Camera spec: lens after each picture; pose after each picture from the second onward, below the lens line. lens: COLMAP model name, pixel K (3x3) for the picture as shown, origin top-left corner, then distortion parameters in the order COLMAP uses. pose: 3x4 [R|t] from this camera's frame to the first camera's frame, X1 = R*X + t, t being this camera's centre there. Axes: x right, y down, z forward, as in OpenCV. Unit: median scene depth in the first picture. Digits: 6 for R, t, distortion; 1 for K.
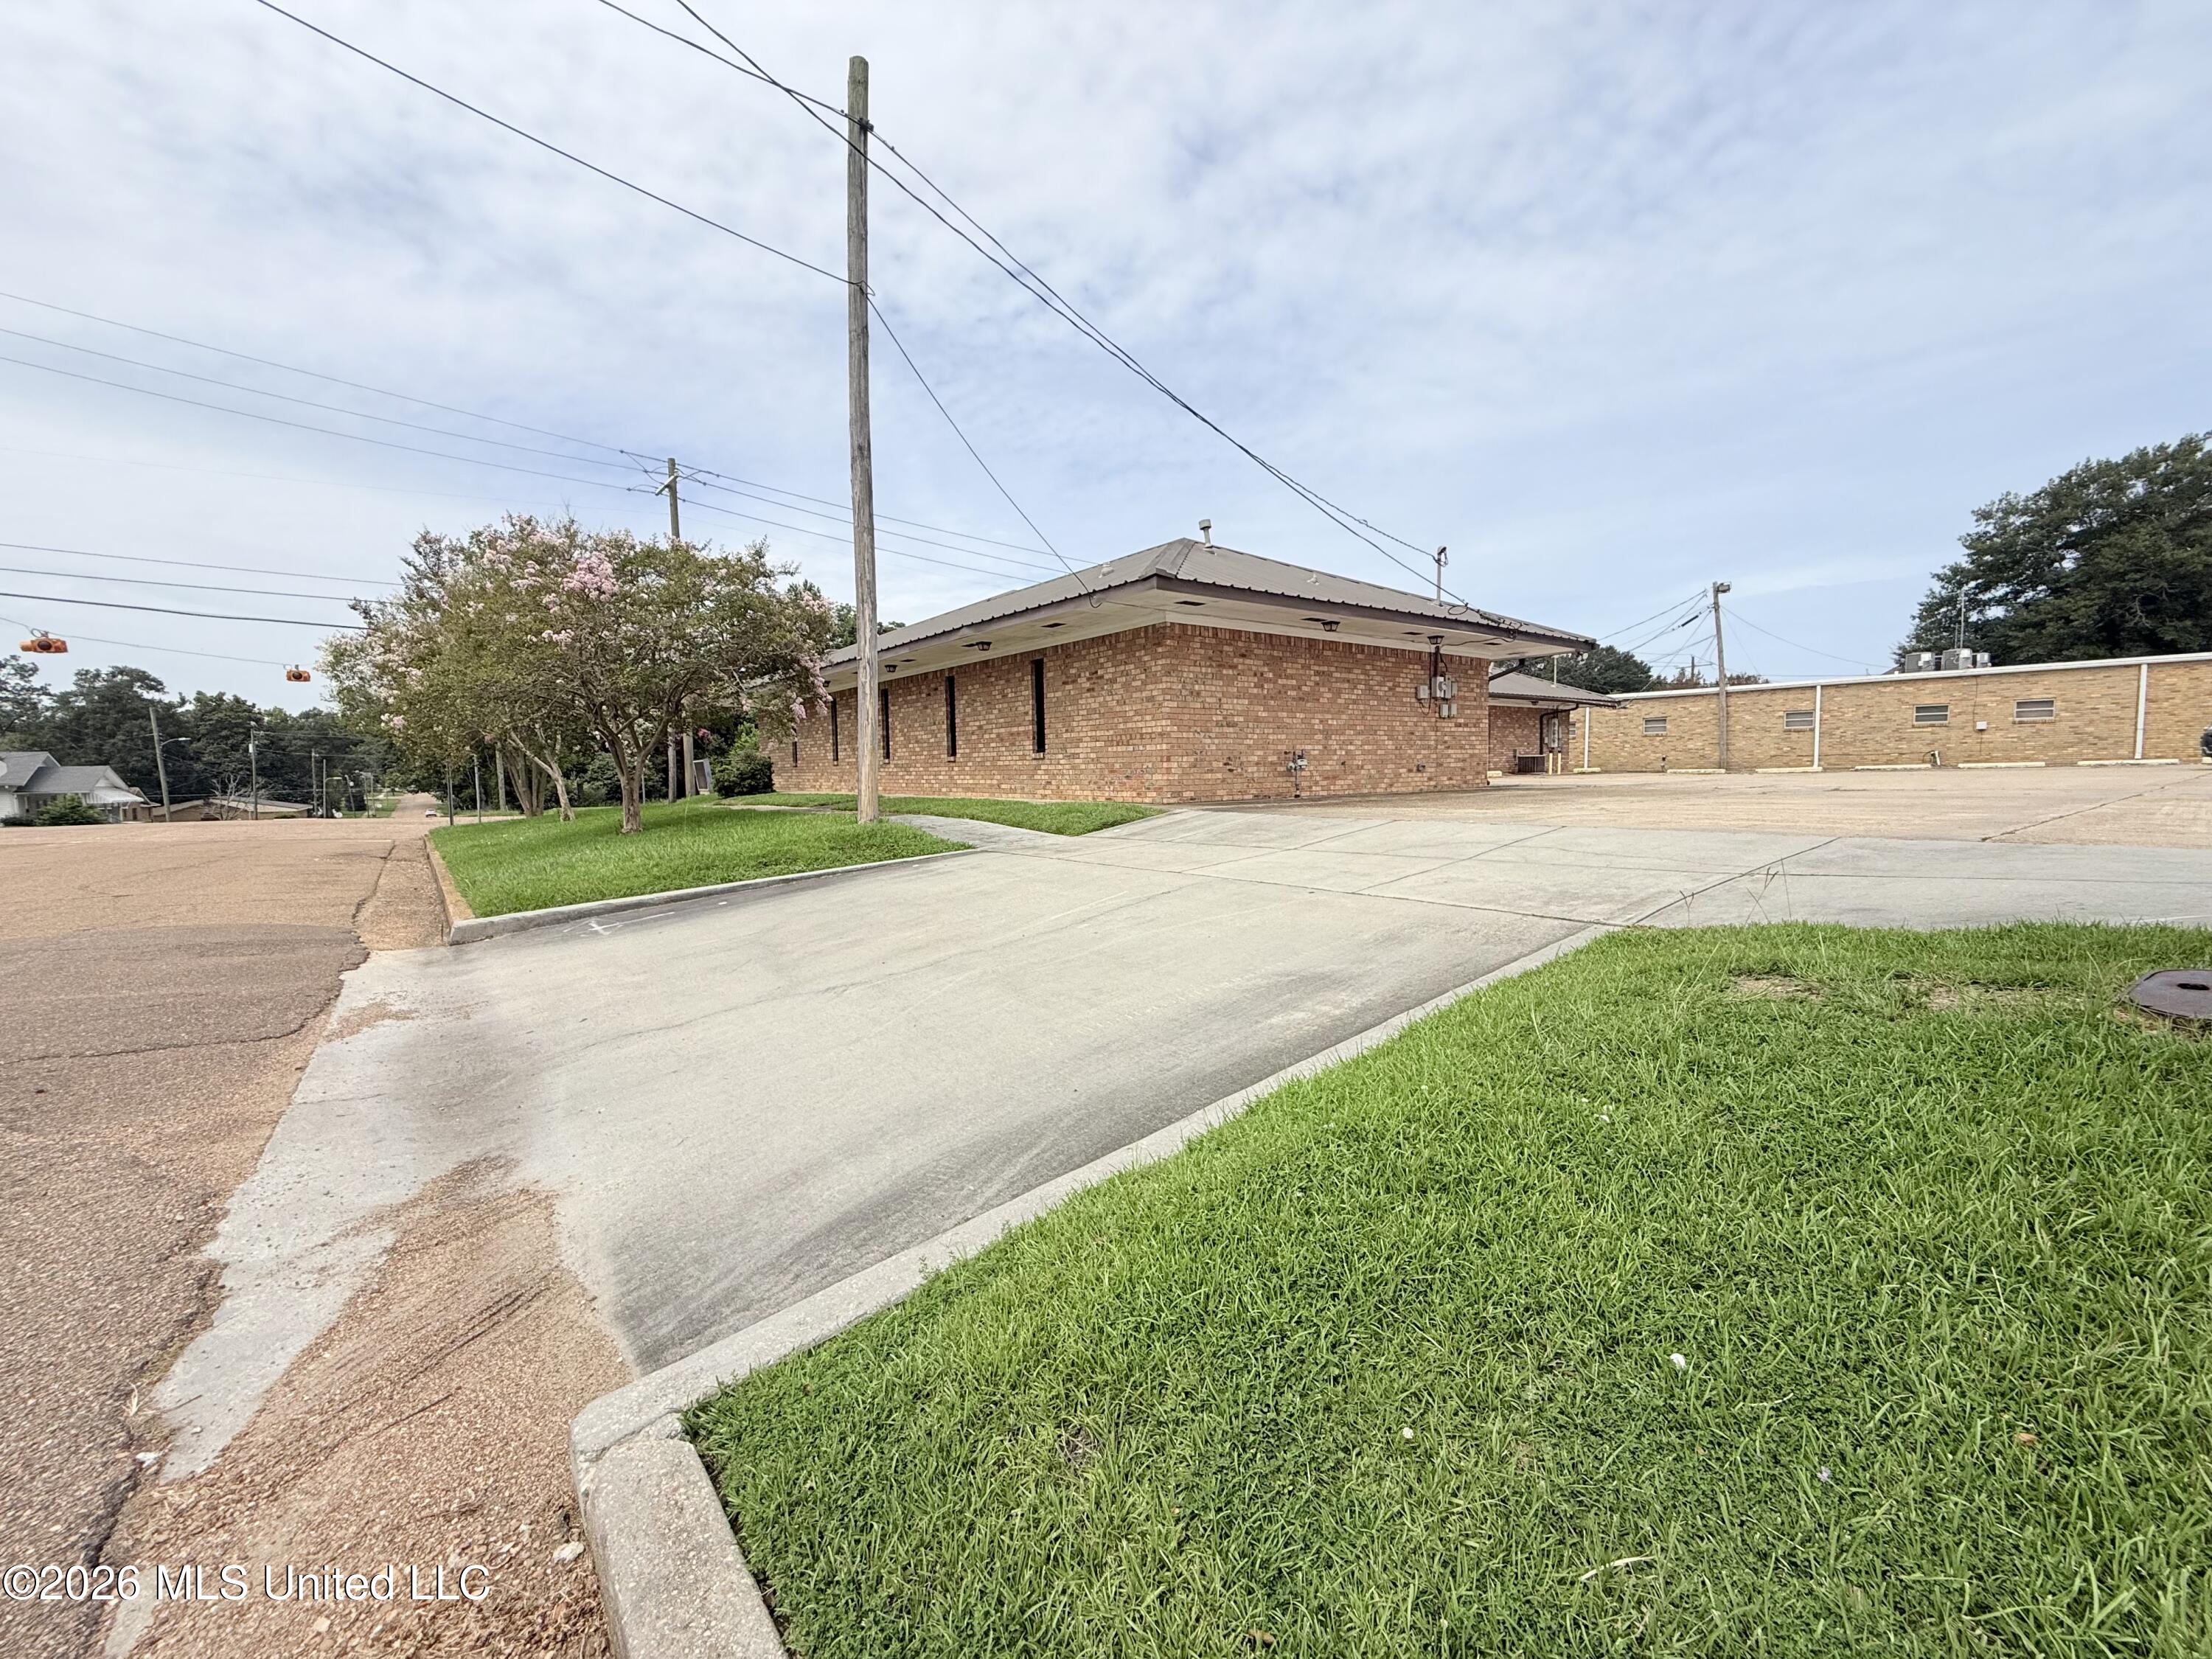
lens RADIAL K [[882.4, 0, 1105.7], [0, 882.4, 828.2], [0, 0, 1]] dist [0.000759, 0.001126]
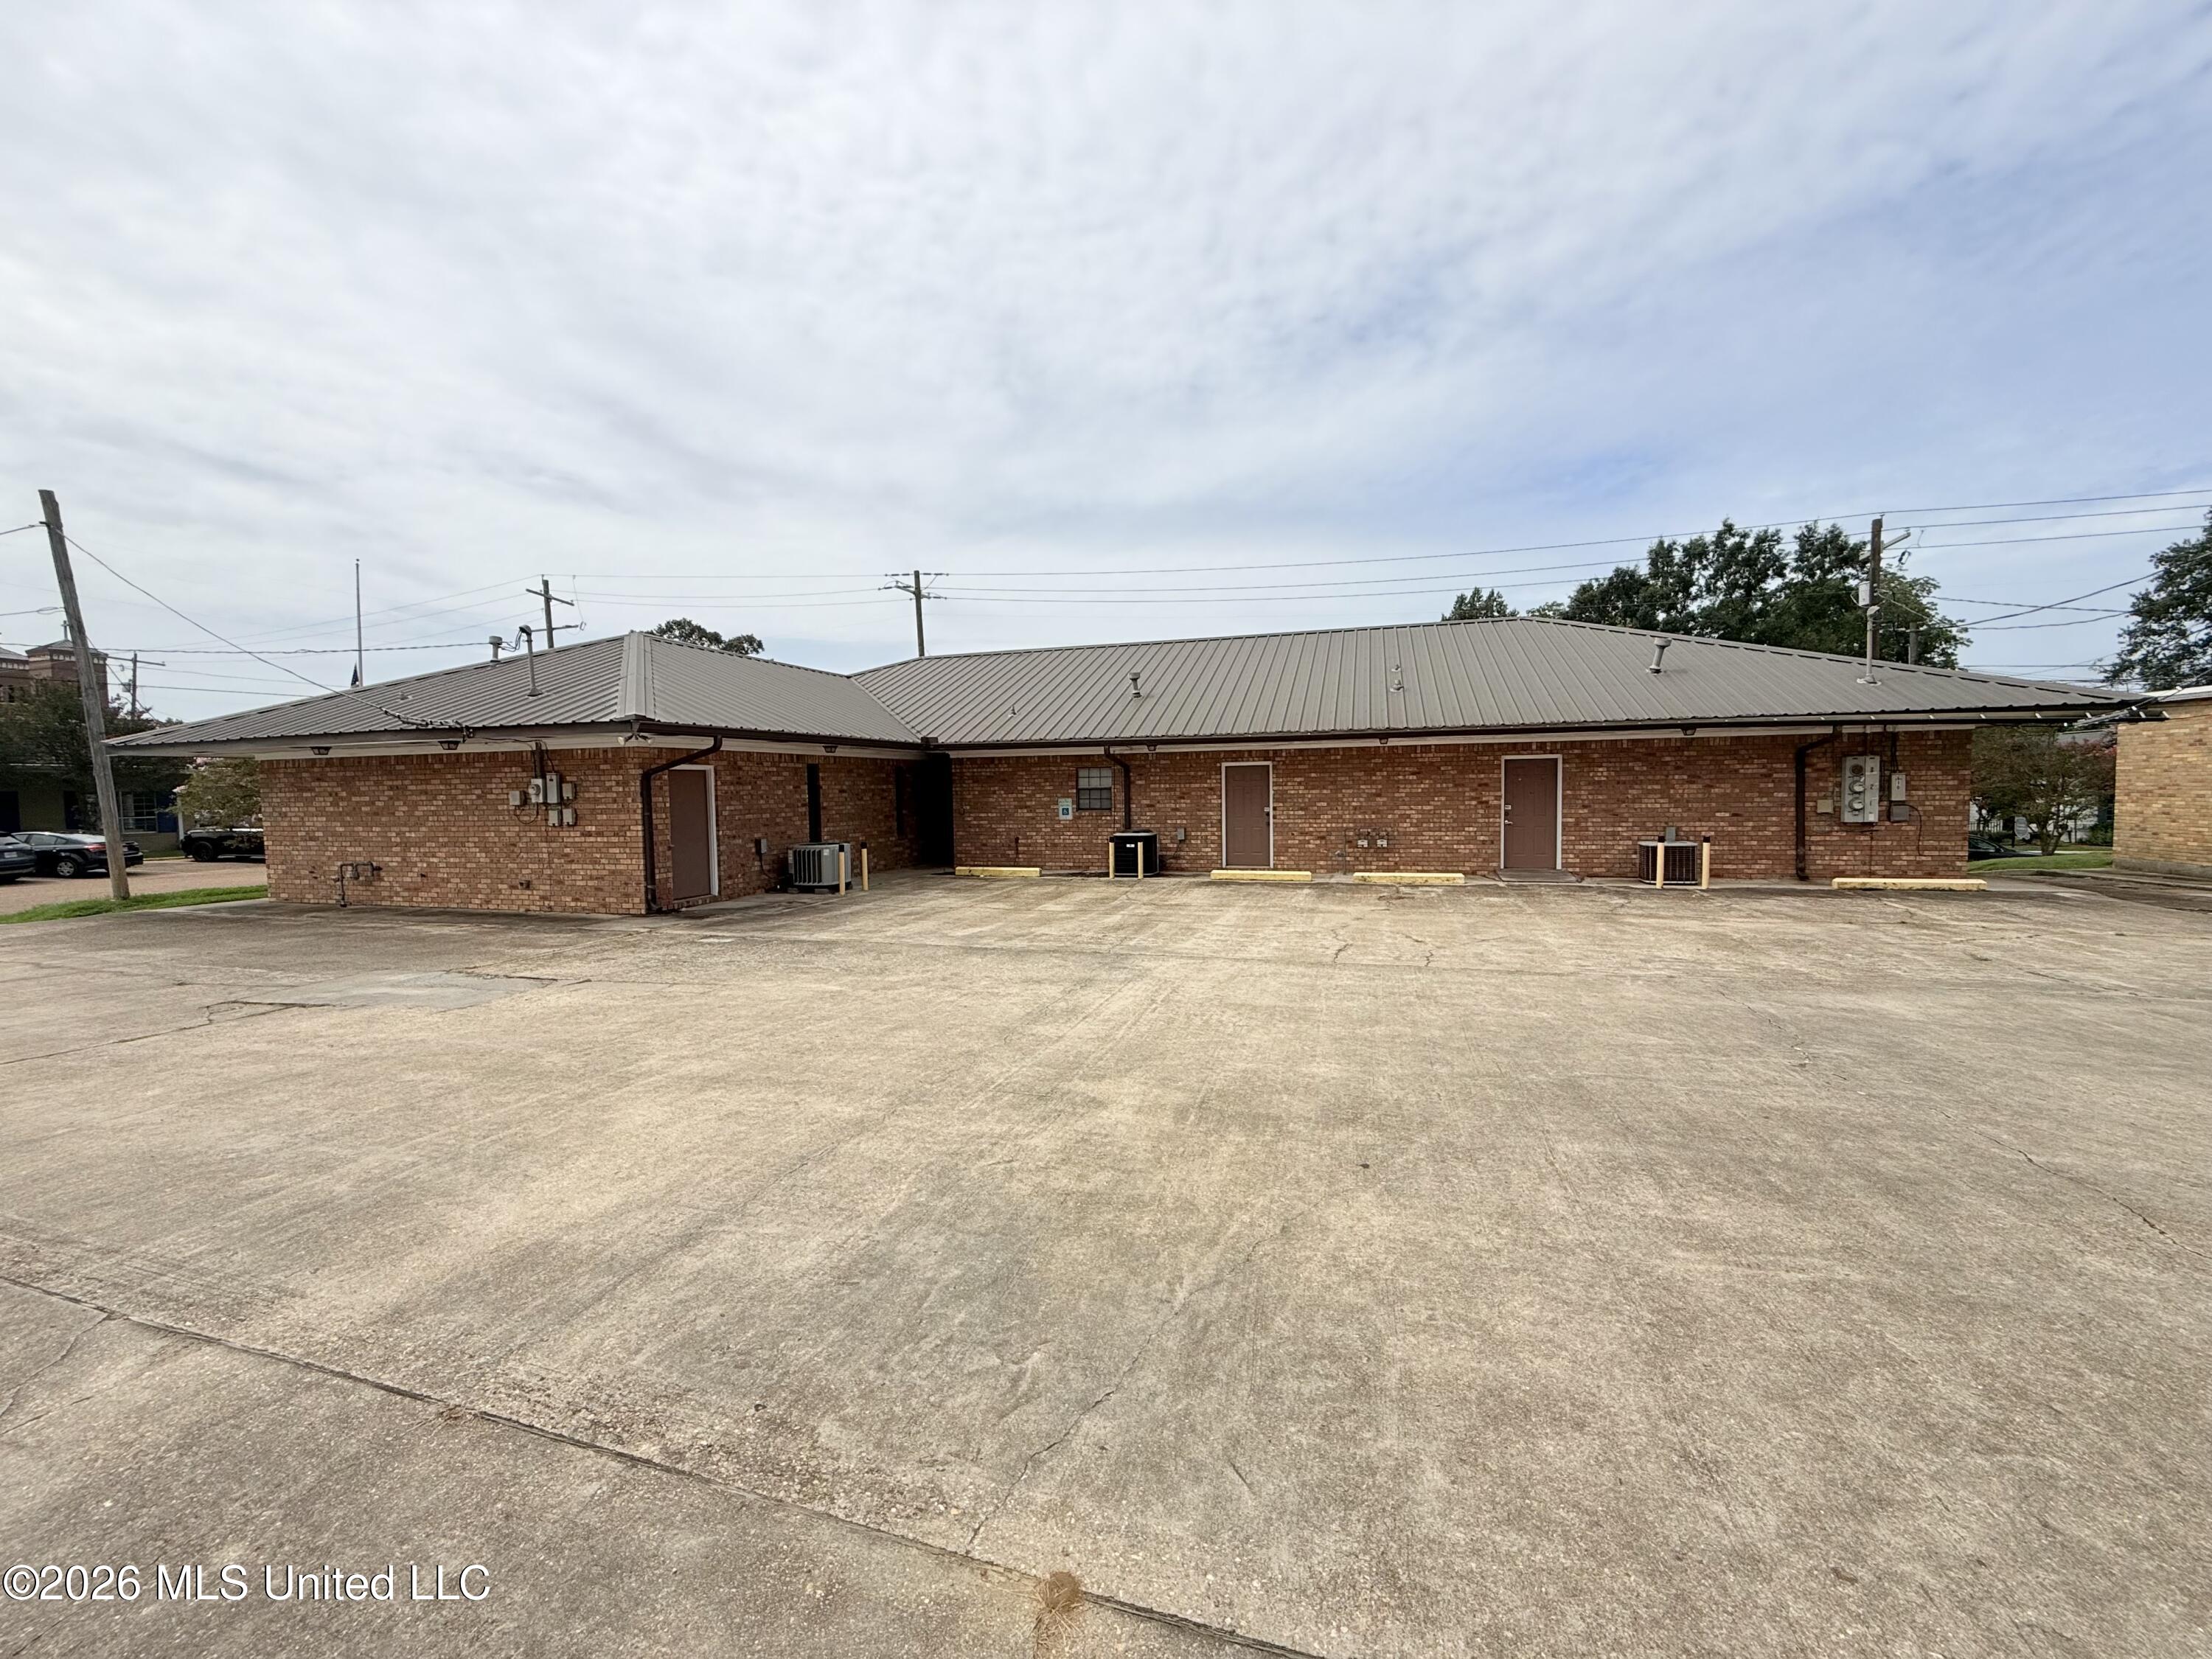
lens RADIAL K [[882.4, 0, 1104.8], [0, 882.4, 825.6], [0, 0, 1]] dist [0.000759, 0.001126]
pose [[0.578709, 0.041271, -0.814489, 1.529980], [-0.050386, 0.998620, 0.014801, -0.184563], [0.813976, 0.032473, 0.579990, 1.056113]]
